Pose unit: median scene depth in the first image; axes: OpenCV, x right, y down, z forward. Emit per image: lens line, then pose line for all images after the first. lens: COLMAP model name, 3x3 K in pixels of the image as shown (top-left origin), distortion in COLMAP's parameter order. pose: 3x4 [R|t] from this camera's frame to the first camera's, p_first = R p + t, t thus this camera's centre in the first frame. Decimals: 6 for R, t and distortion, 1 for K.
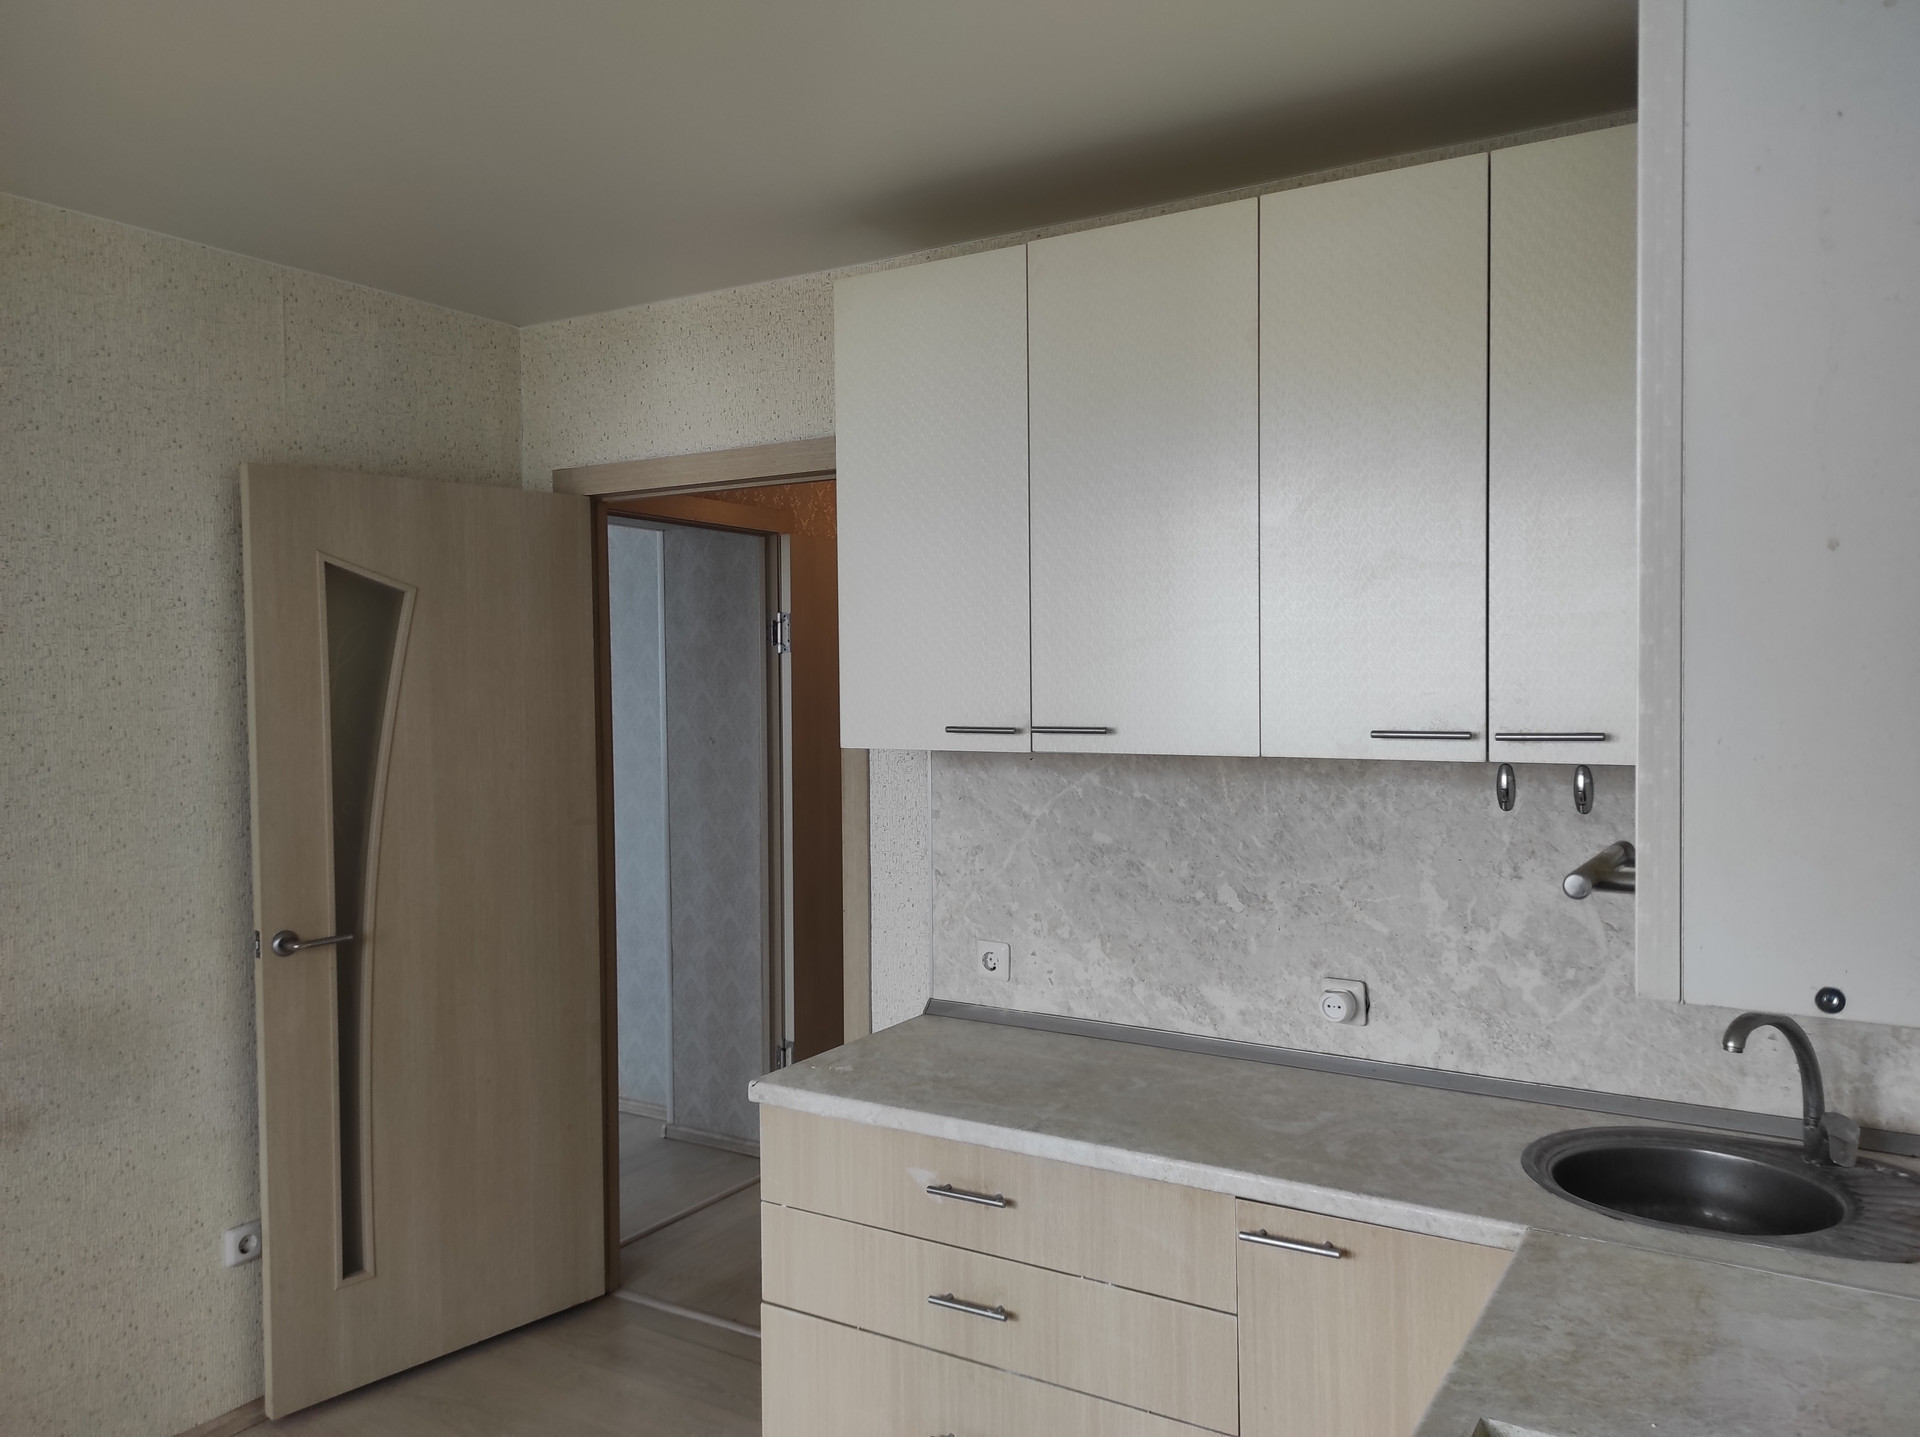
lens RADIAL K [[1420.1, 0, 965.3], [0, 1420.1, 711.4], [0, 0, 1]] dist [0.051263, -0.049915]
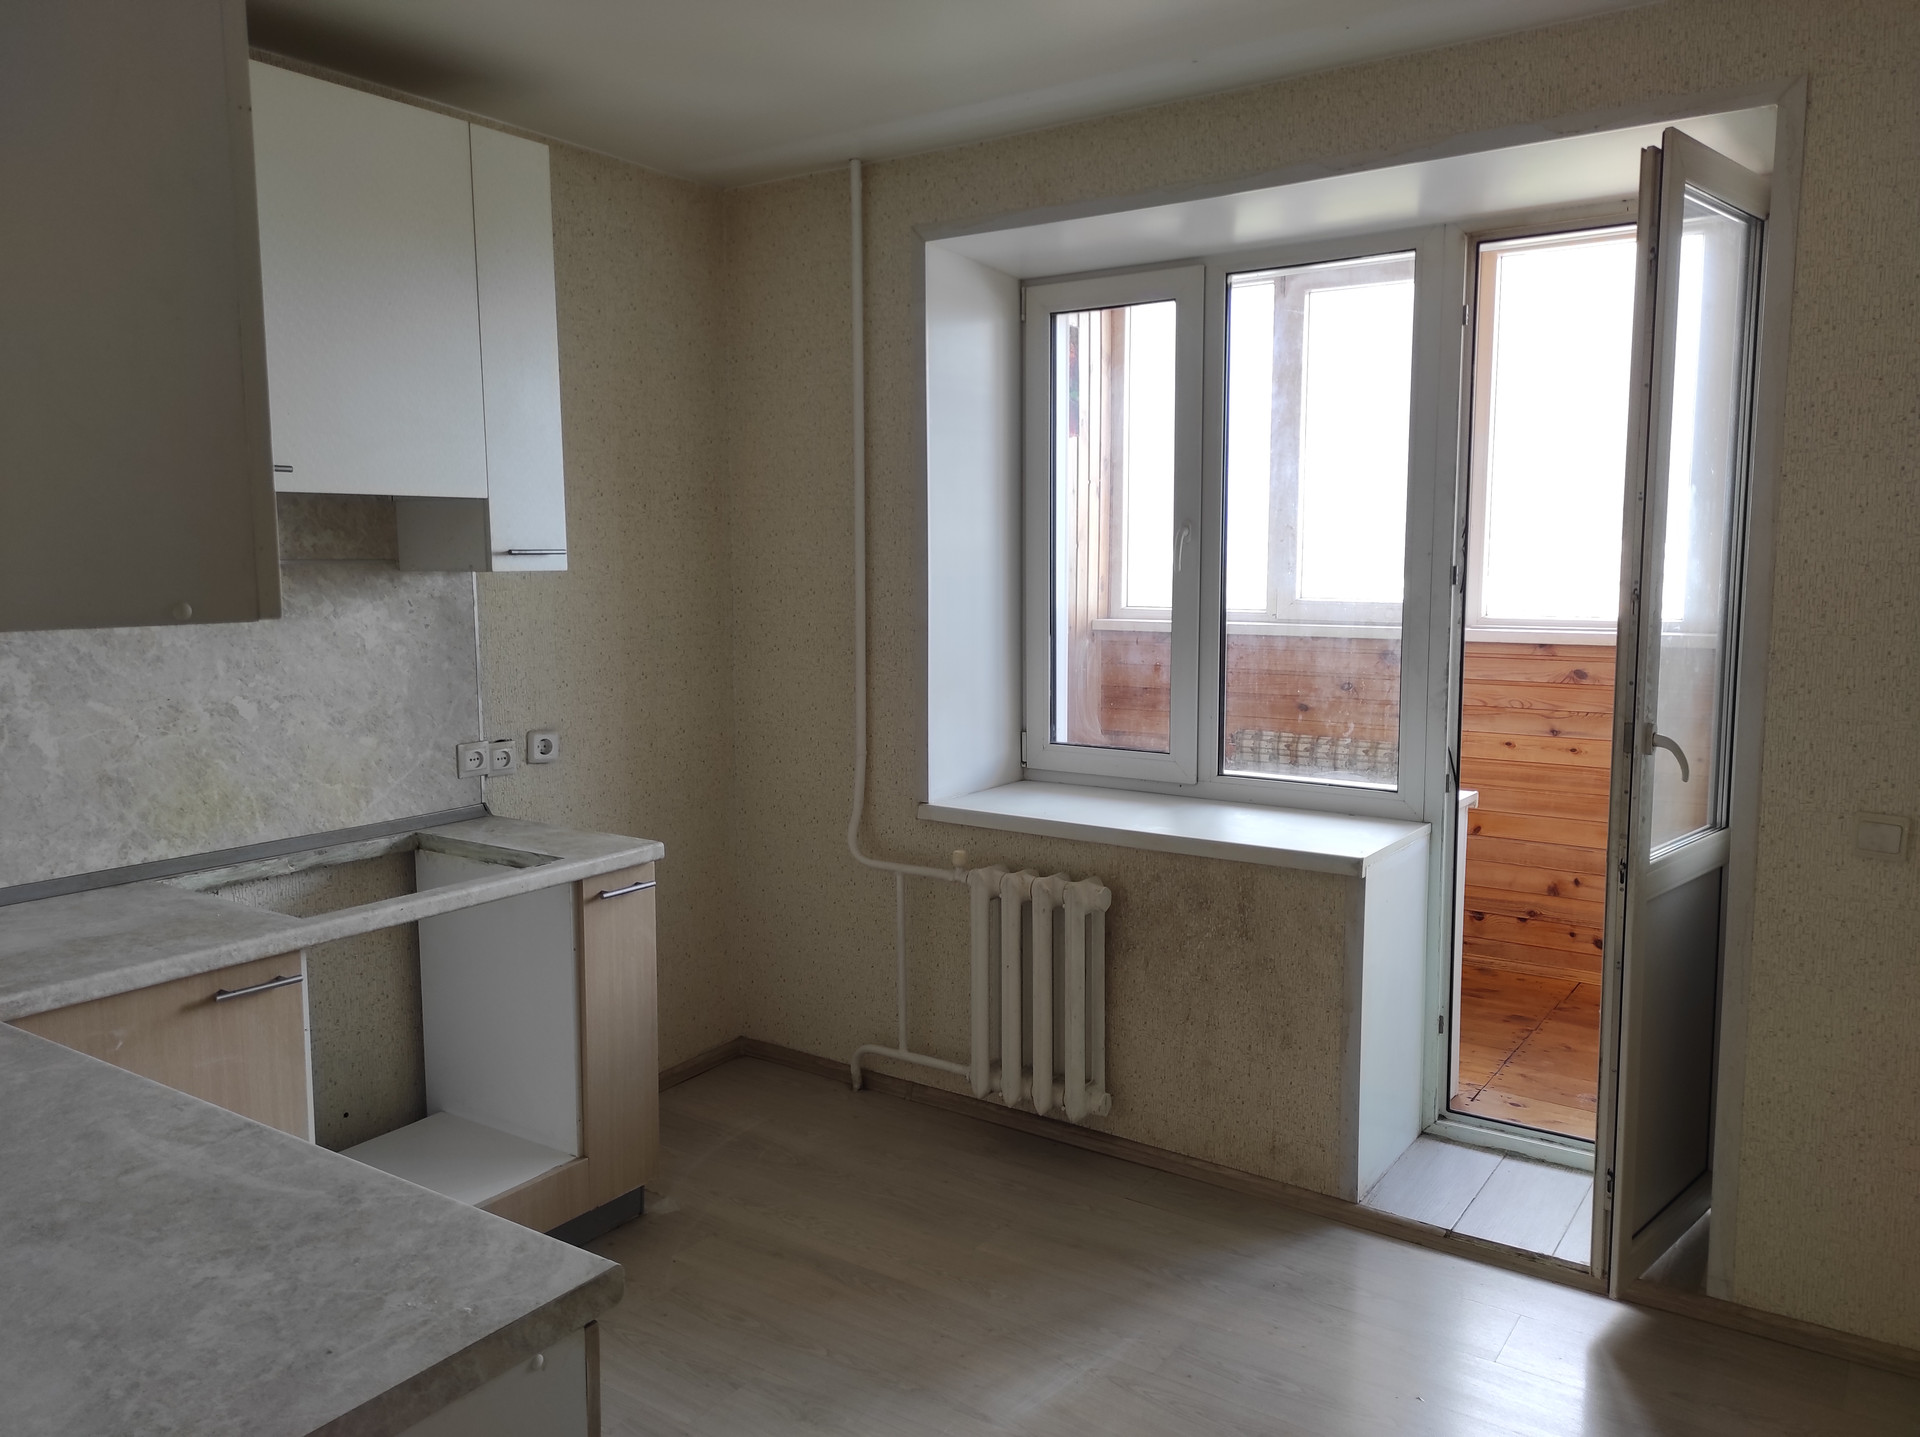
lens RADIAL K [[1420.1, 0, 965.3], [0, 1420.1, 711.4], [0, 0, 1]] dist [0.051263, -0.049915]
pose [[-0.998892, 0.008510, 0.046279, -0.310712], [0.015037, 0.989667, 0.142597, 0.000371], [-0.044587, 0.143135, -0.988698, 1.534751]]
